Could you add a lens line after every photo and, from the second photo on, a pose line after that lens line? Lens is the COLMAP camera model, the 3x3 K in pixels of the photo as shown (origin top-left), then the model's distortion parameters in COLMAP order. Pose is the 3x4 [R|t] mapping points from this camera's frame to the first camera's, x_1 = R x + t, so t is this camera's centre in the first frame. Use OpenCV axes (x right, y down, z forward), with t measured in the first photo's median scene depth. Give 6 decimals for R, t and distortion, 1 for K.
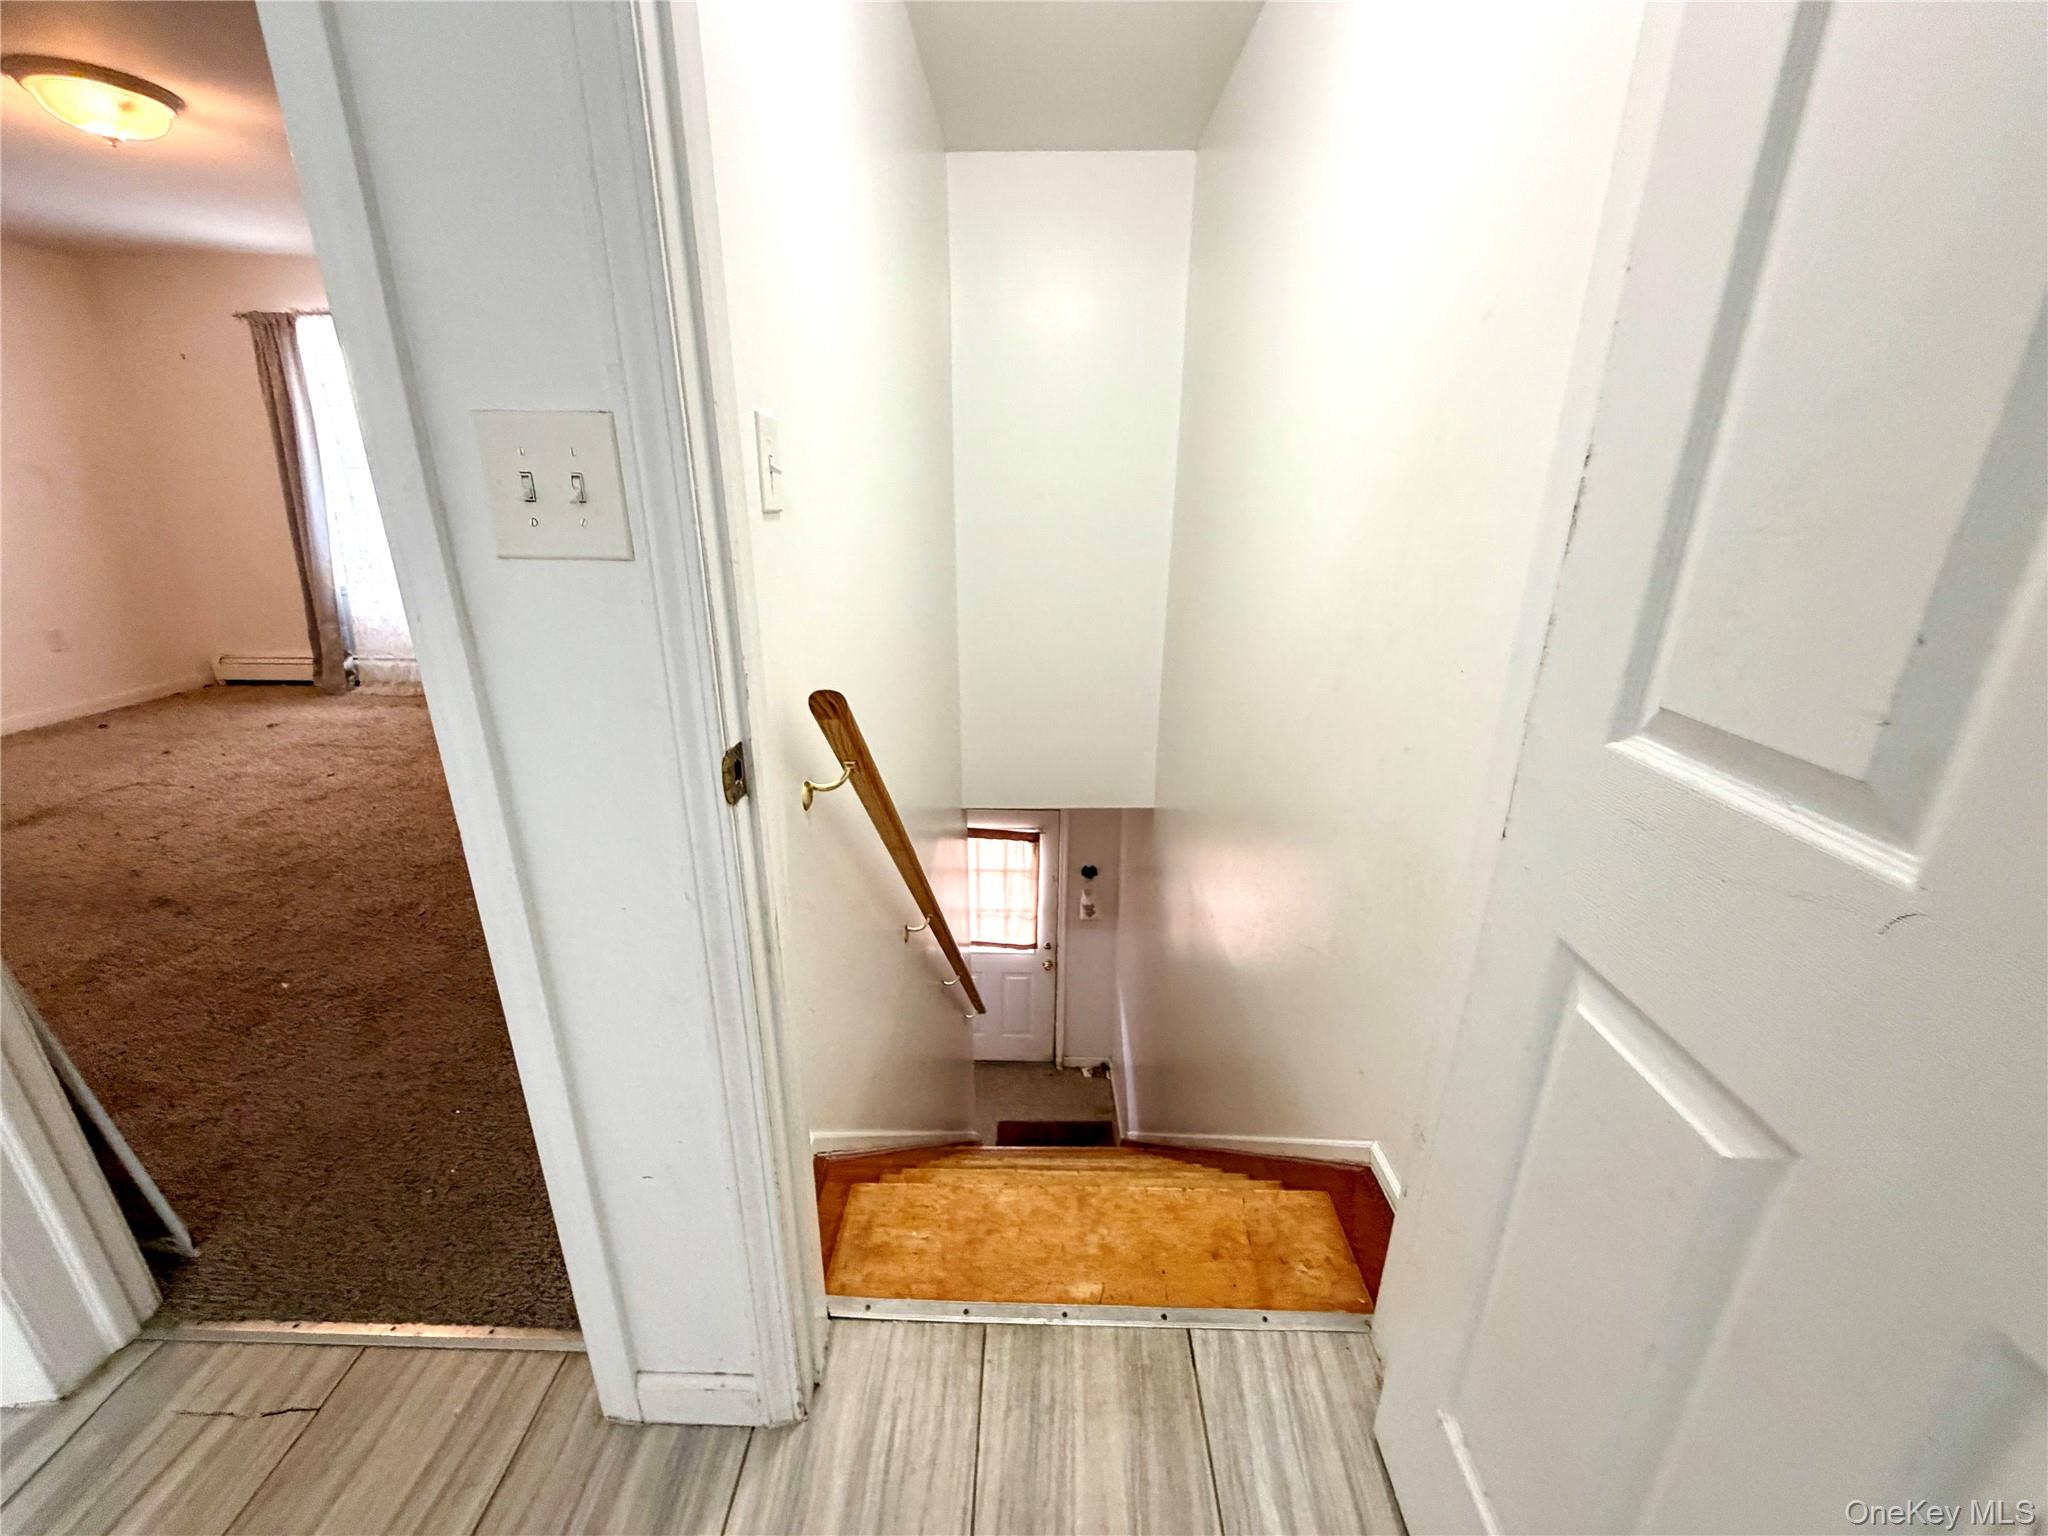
lens RADIAL K [[813.6, 0, 1025.6], [0, 813.6, 768.2], [0, 0, 1]] dist [-0.000204, -0.000277]
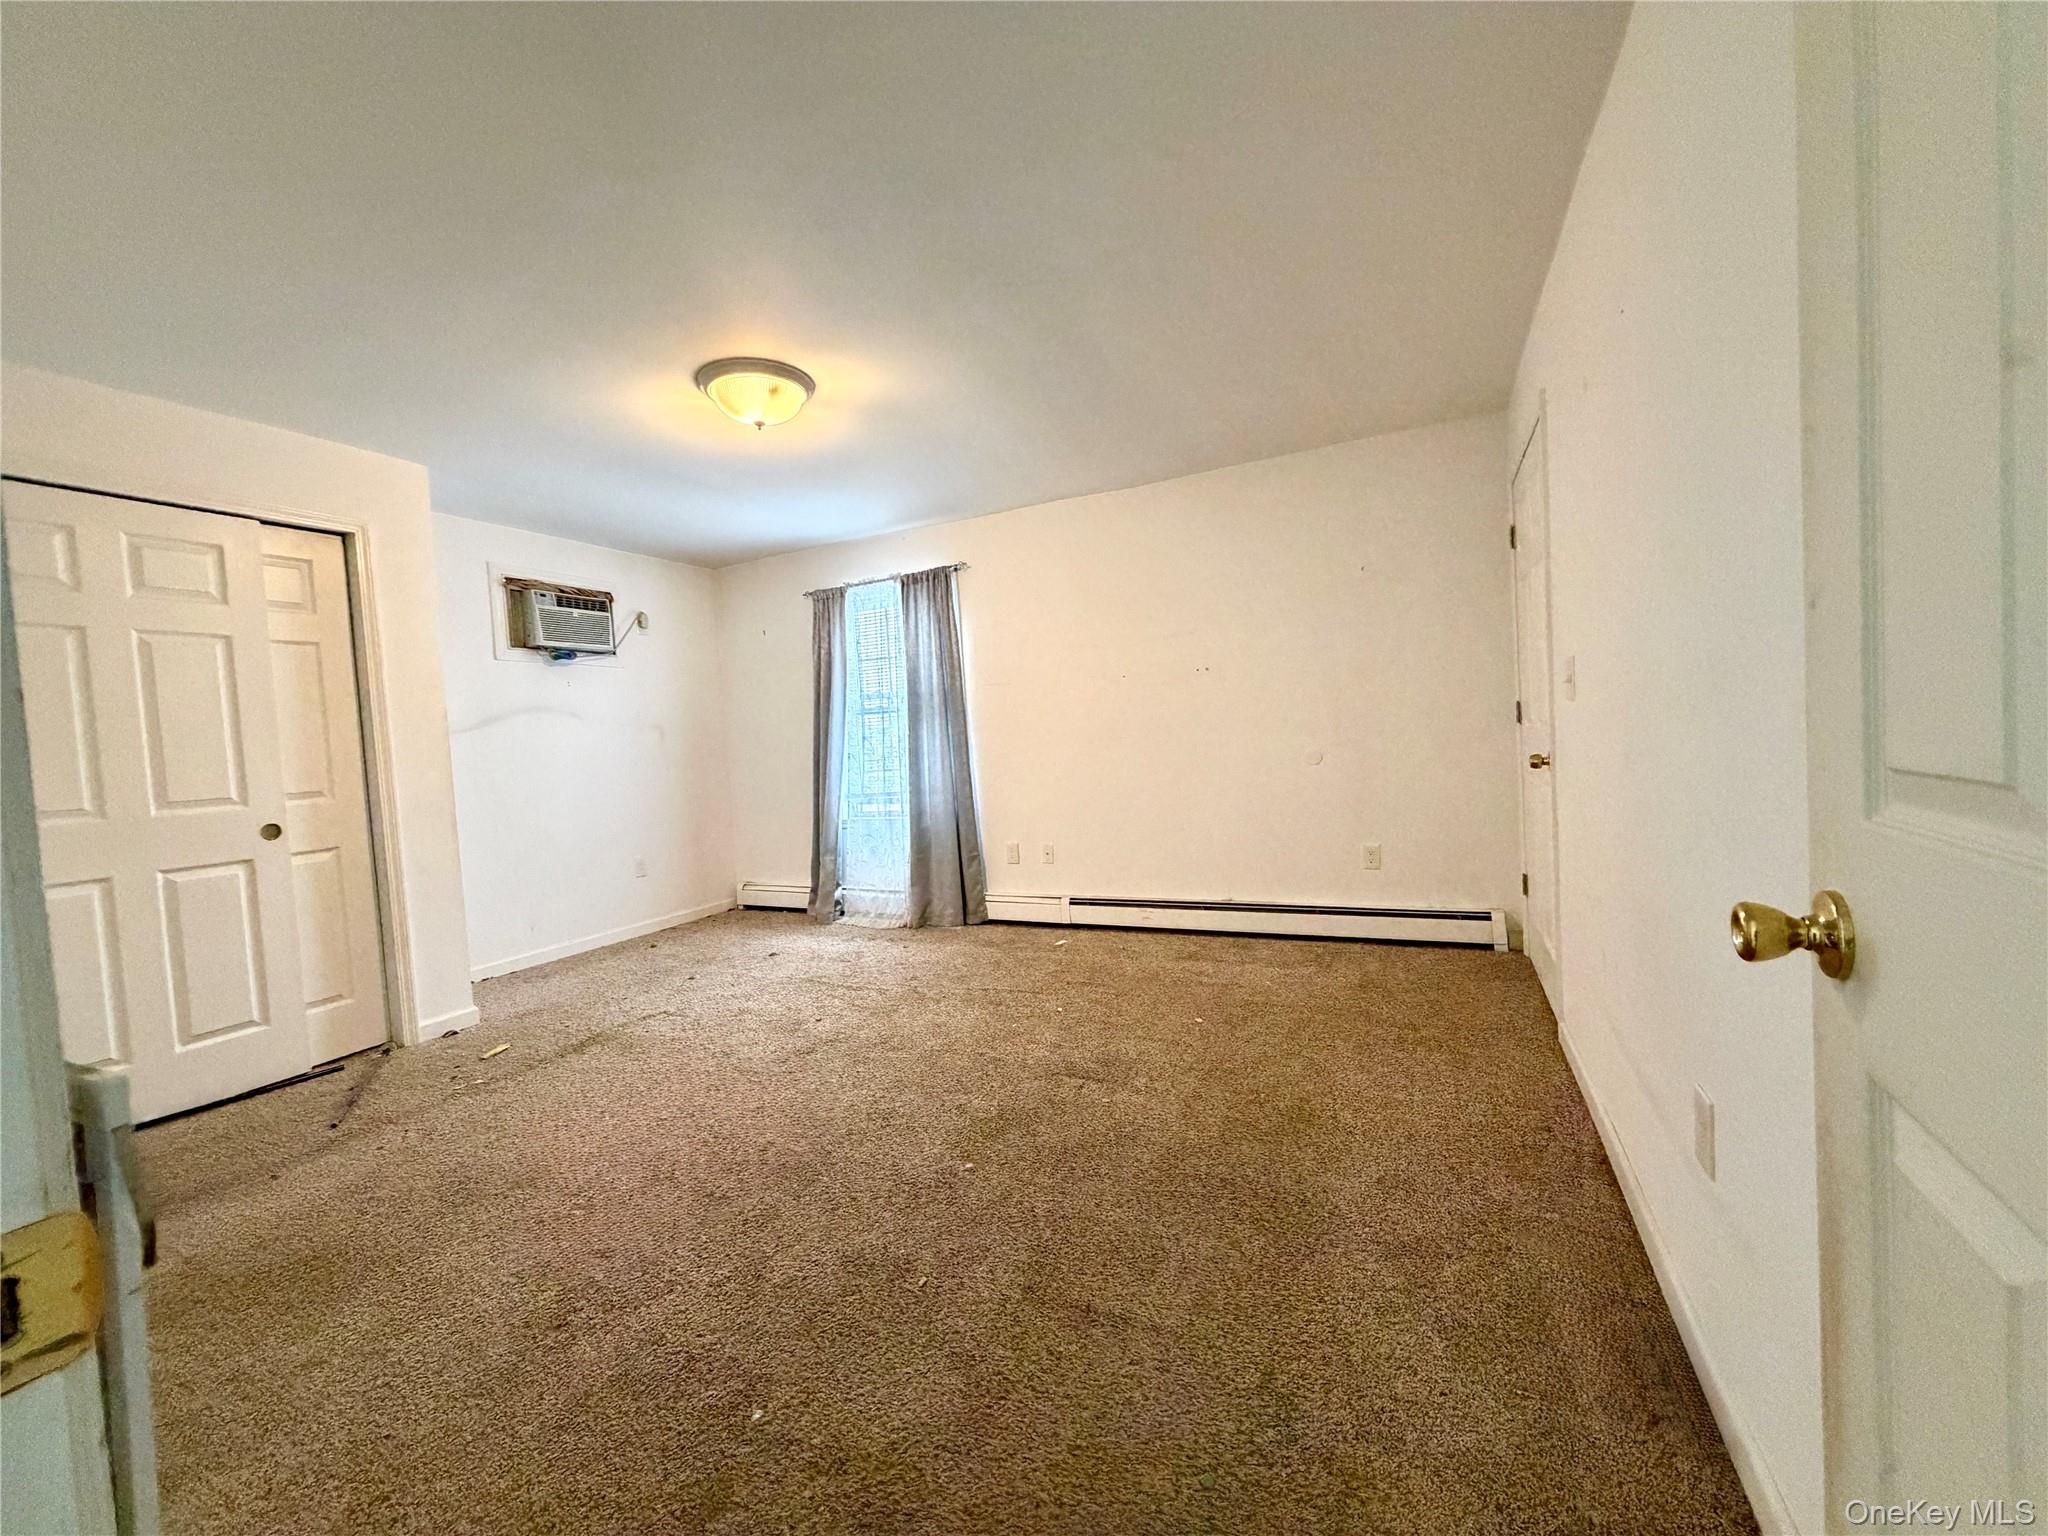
lens RADIAL K [[813.6, 0, 1021.9], [0, 813.6, 765.0], [0, 0, 1]] dist [-0.000204, -0.000277]
pose [[0.904299, -0.040380, -0.424986, -0.199796], [-0.081012, 0.961194, -0.263709, -0.036384], [0.419143, 0.272900, 0.865936, 0.182243]]
